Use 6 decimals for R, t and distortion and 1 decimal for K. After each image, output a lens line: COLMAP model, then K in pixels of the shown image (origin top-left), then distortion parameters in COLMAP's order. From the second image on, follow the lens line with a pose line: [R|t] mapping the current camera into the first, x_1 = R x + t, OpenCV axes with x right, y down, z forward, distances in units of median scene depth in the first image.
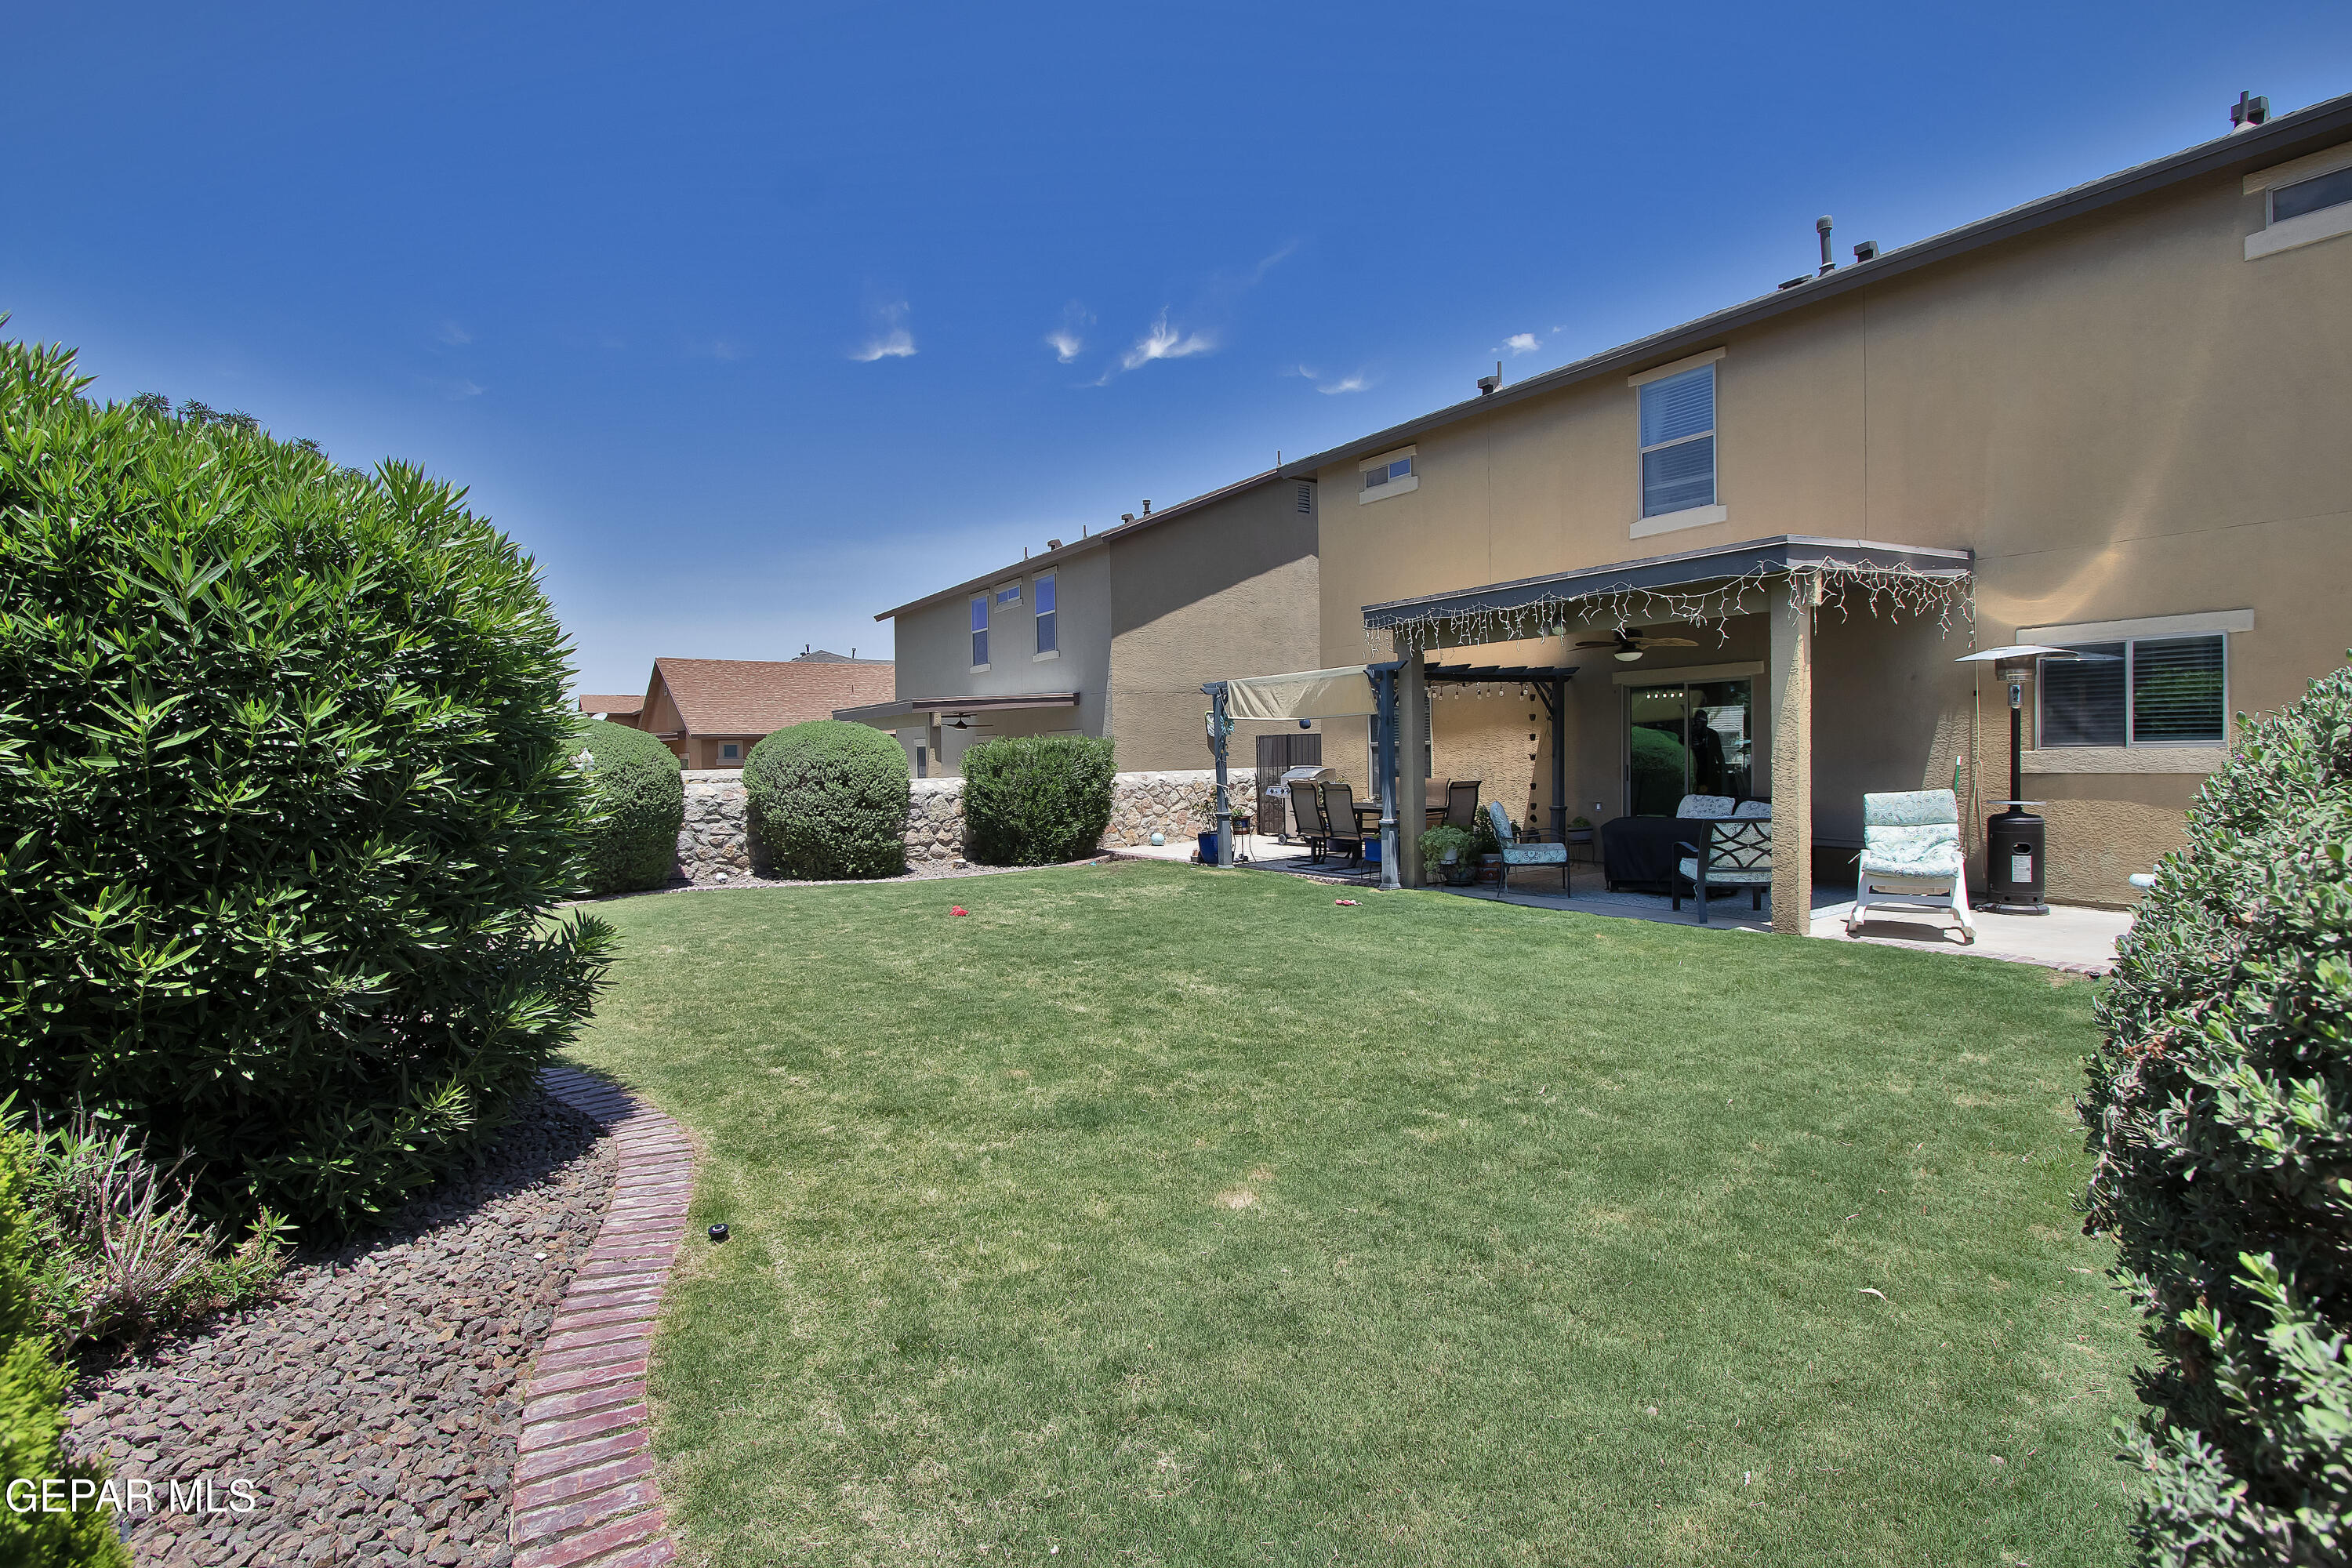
lens RADIAL K [[1093.9, 0, 1168.6], [0, 1093.9, 778.2], [0, 0, 1]] dist [-0.021923, 0.006844]
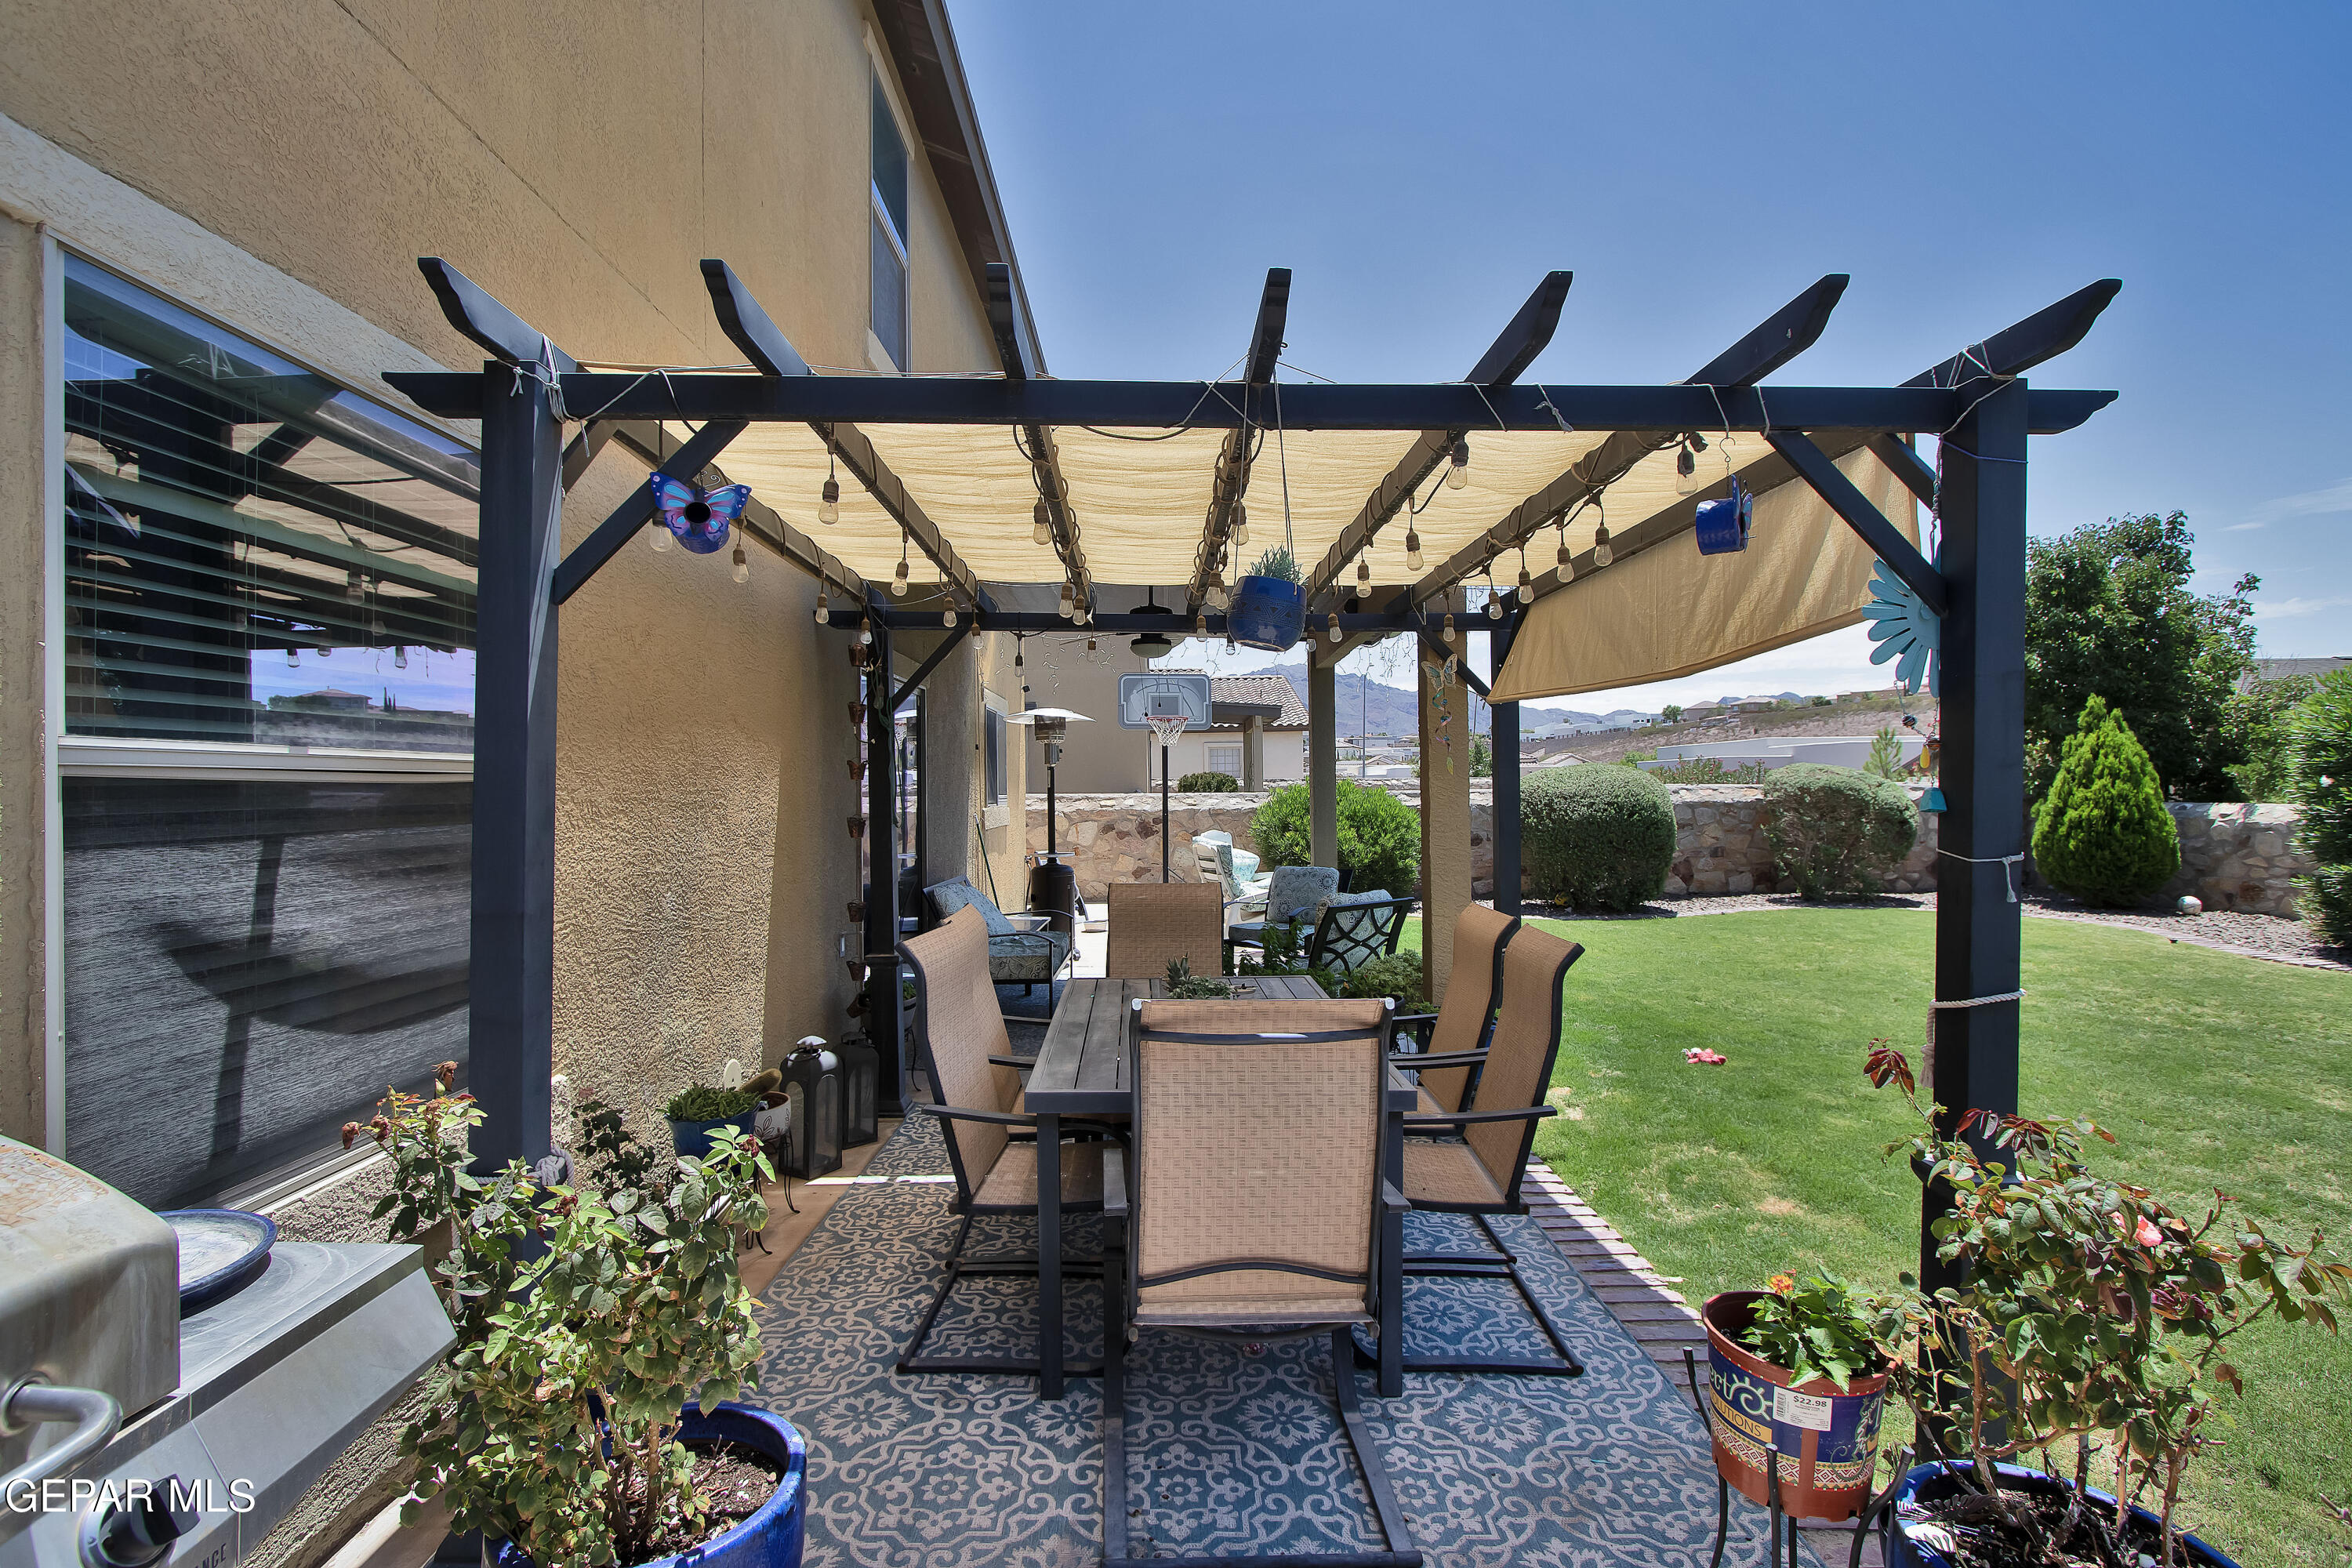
lens RADIAL K [[1093.9, 0, 1168.6], [0, 1093.9, 778.2], [0, 0, 1]] dist [-0.021923, 0.006844]
pose [[-0.832104, 0.033866, 0.553585, 0.056356], [0.037103, 0.999297, -0.005362, -0.029673], [-0.553377, 0.016078, -0.832776, 1.240356]]
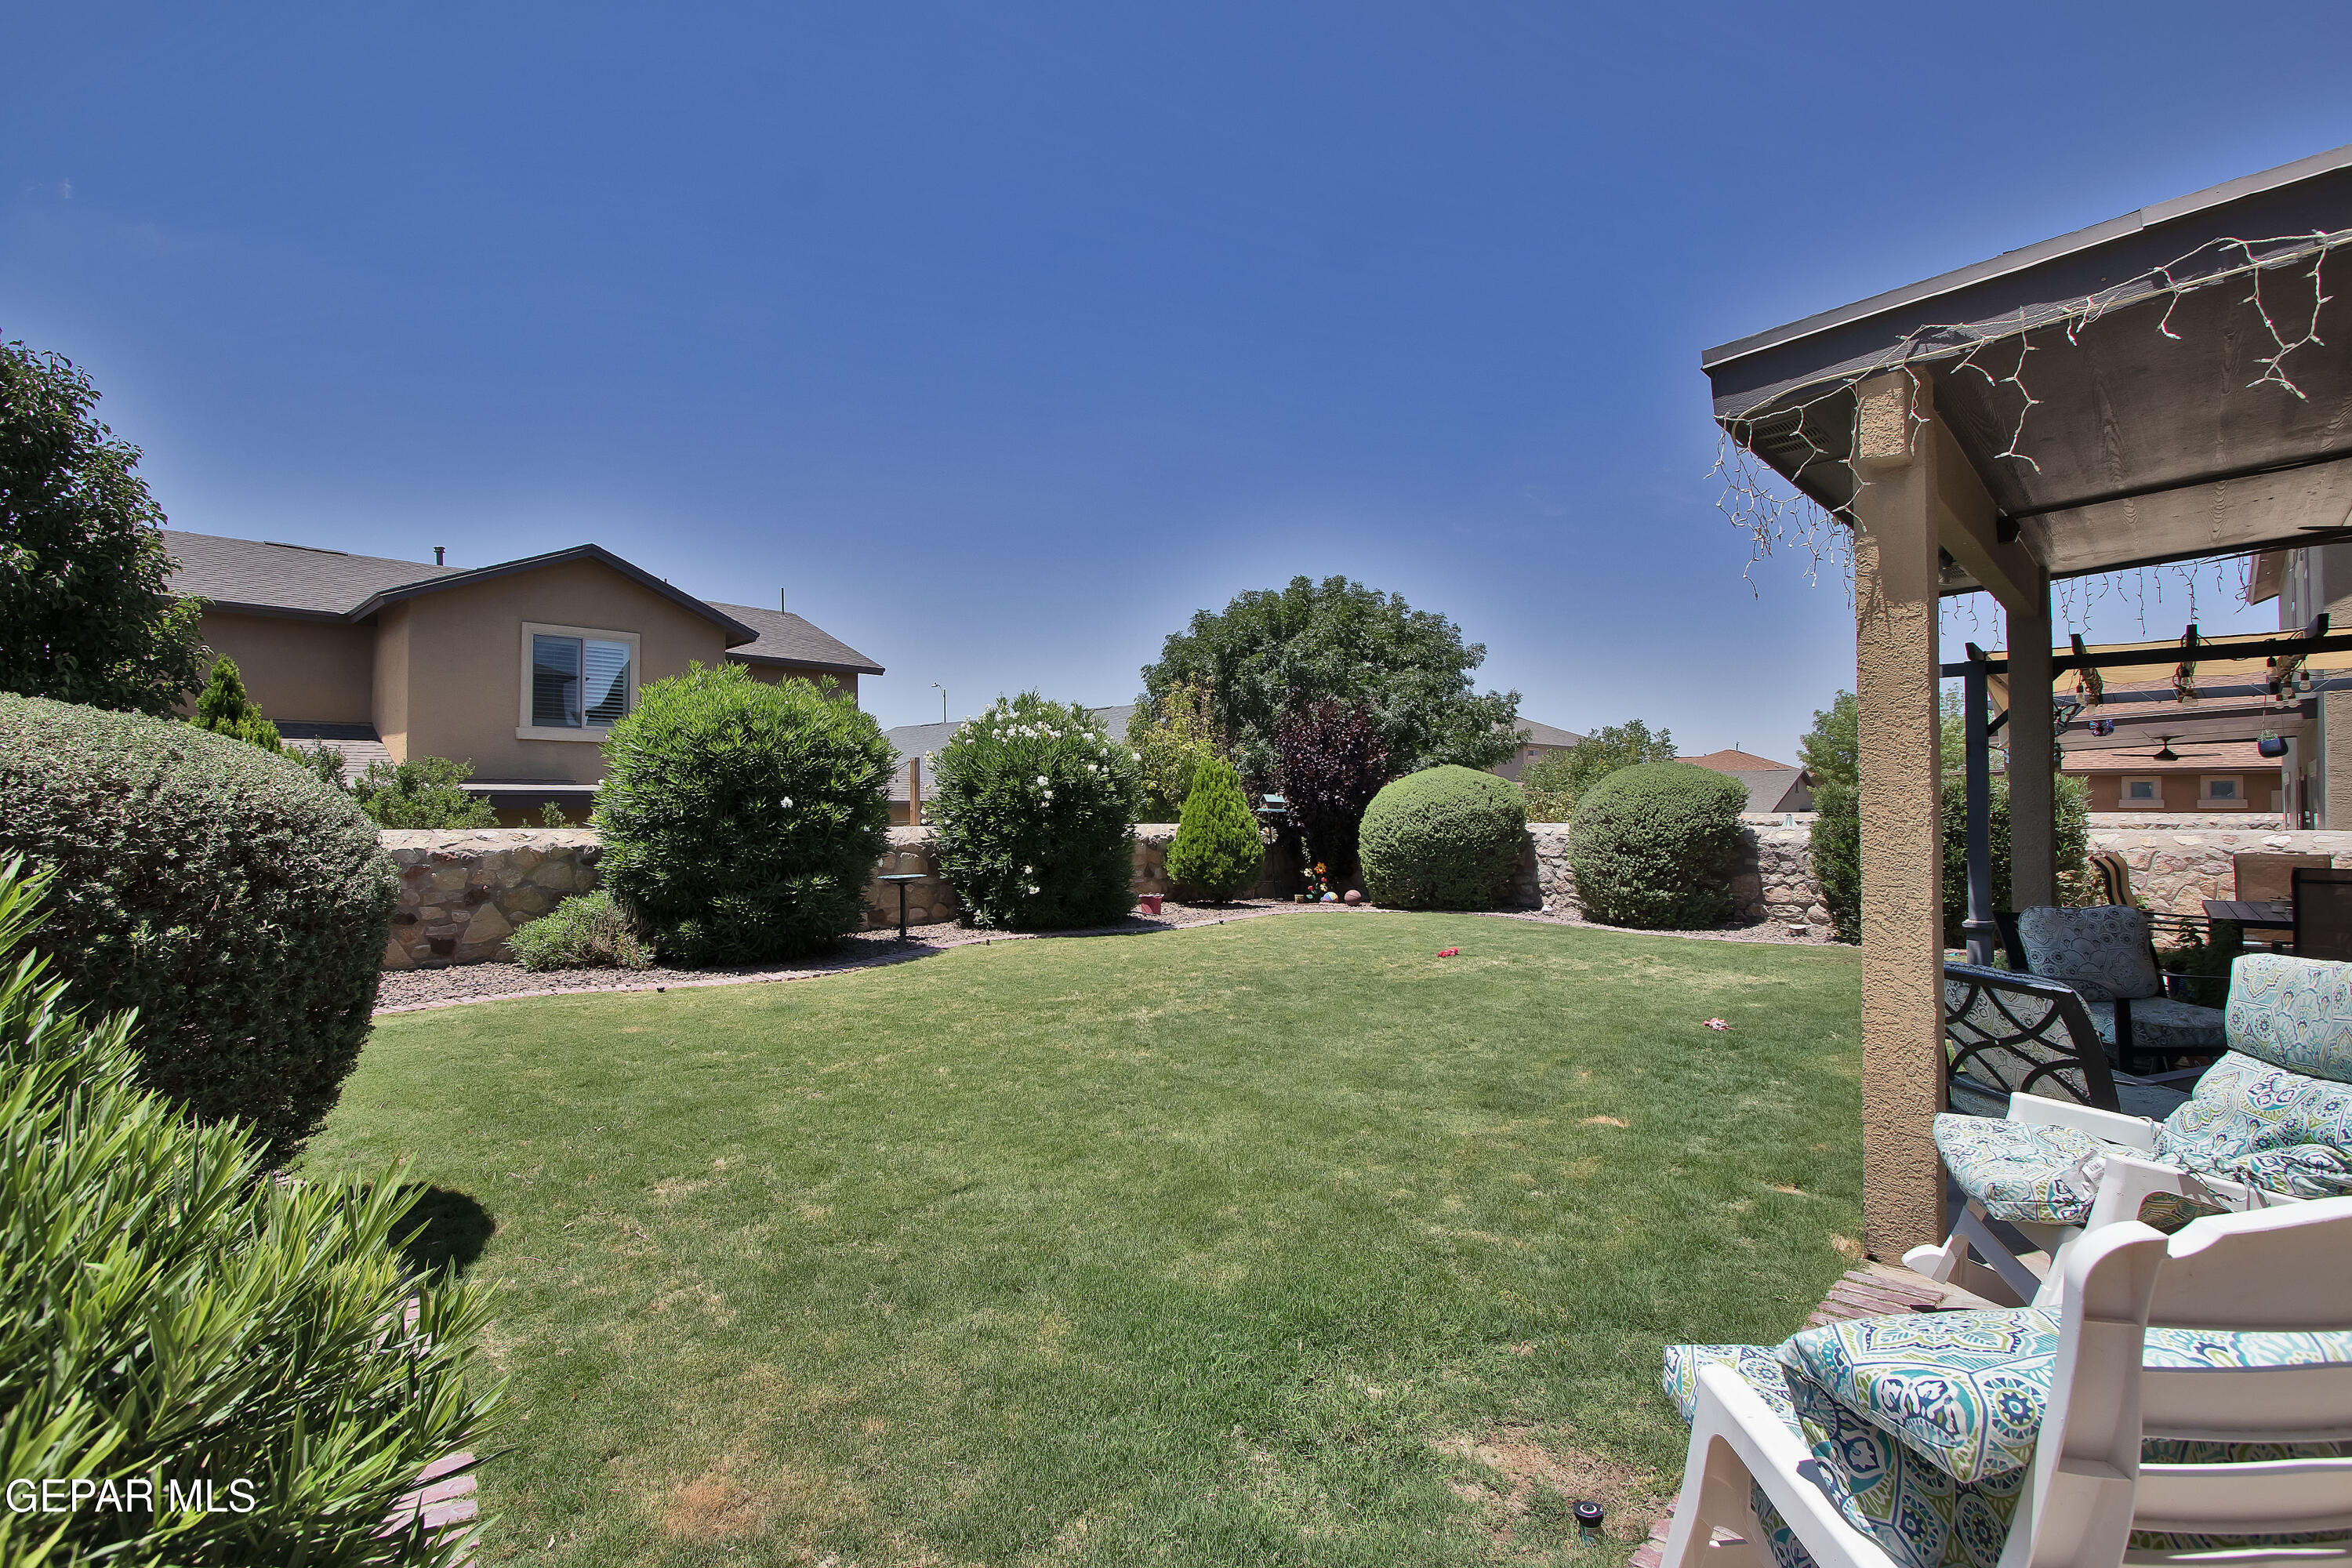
lens RADIAL K [[1093.9, 0, 1168.6], [0, 1093.9, 778.2], [0, 0, 1]] dist [-0.021923, 0.006844]
pose [[0.214879, -0.008240, -0.976606, 0.572301], [-0.023653, 0.999627, -0.013639, -0.016264], [0.976354, 0.026031, 0.214604, 0.395669]]
